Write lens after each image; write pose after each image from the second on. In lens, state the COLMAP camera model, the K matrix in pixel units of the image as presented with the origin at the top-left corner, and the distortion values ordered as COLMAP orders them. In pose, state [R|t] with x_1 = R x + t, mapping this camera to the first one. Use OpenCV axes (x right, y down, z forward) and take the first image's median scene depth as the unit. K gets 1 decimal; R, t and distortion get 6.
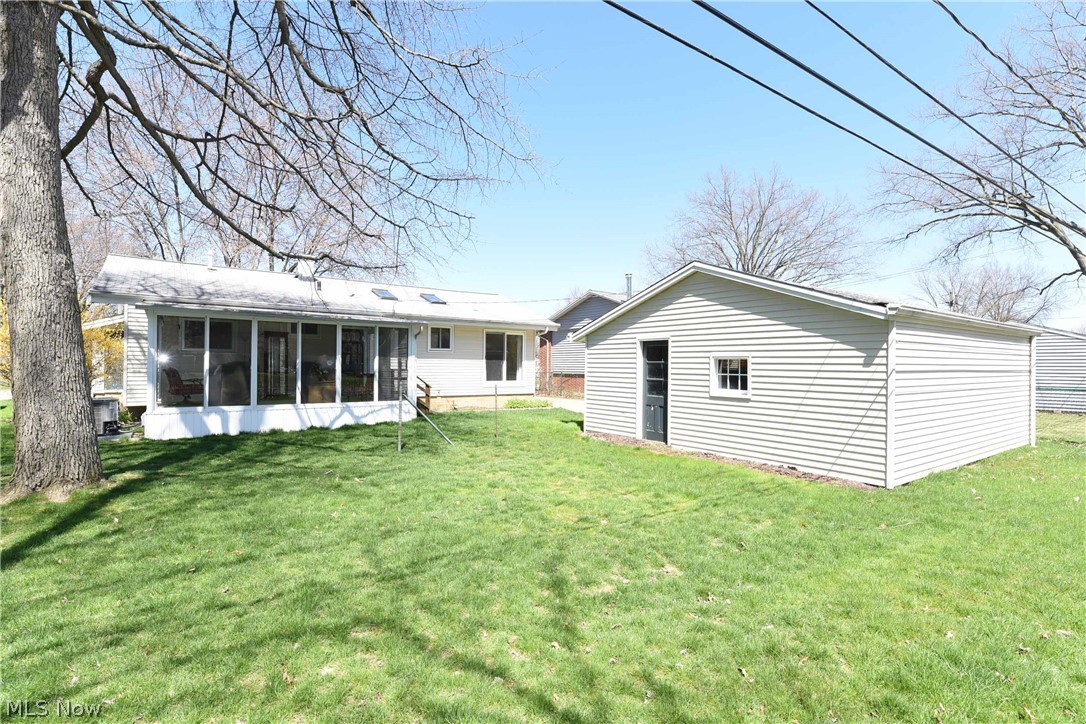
lens RADIAL K [[534.1, 0, 543.0], [0, 534.1, 362.0], [0, 0, 1]] dist [0.000431, 0.000006]
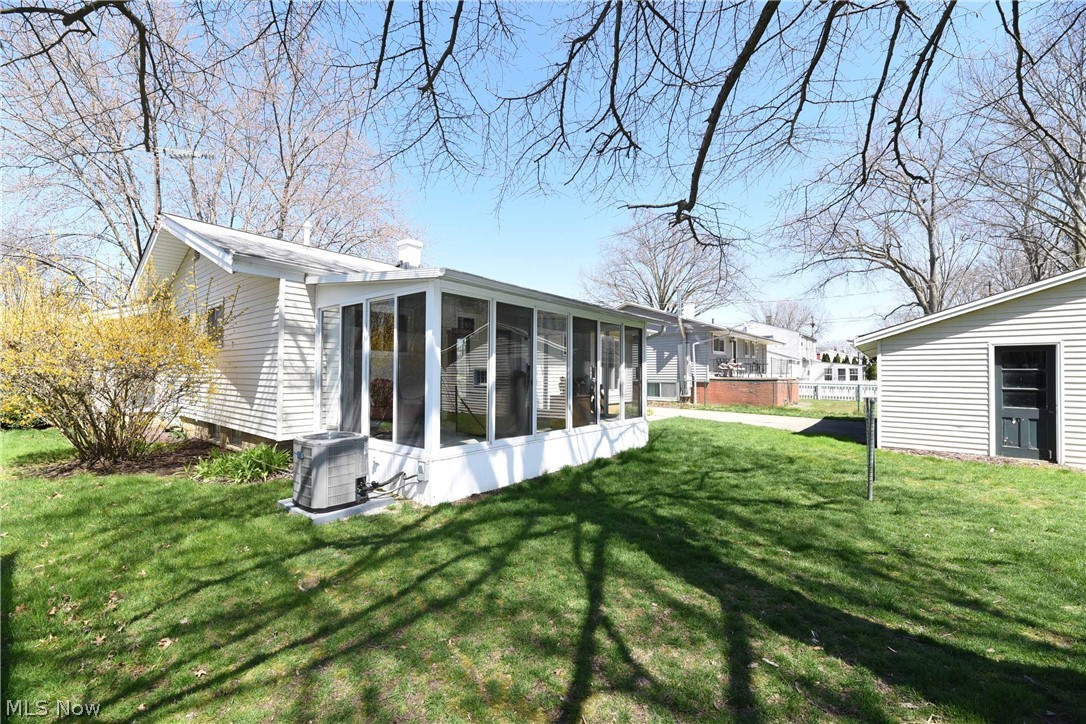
lens RADIAL K [[438.0, 0, 543.0], [0, 438.0, 362.0], [0, 0, 1]] dist [0.000763, 0.000067]
pose [[0.967605, 0.003567, 0.252443, -0.683730], [0.000112, 0.999894, -0.014560, -0.002259], [-0.252468, 0.014117, 0.967502, 0.471108]]
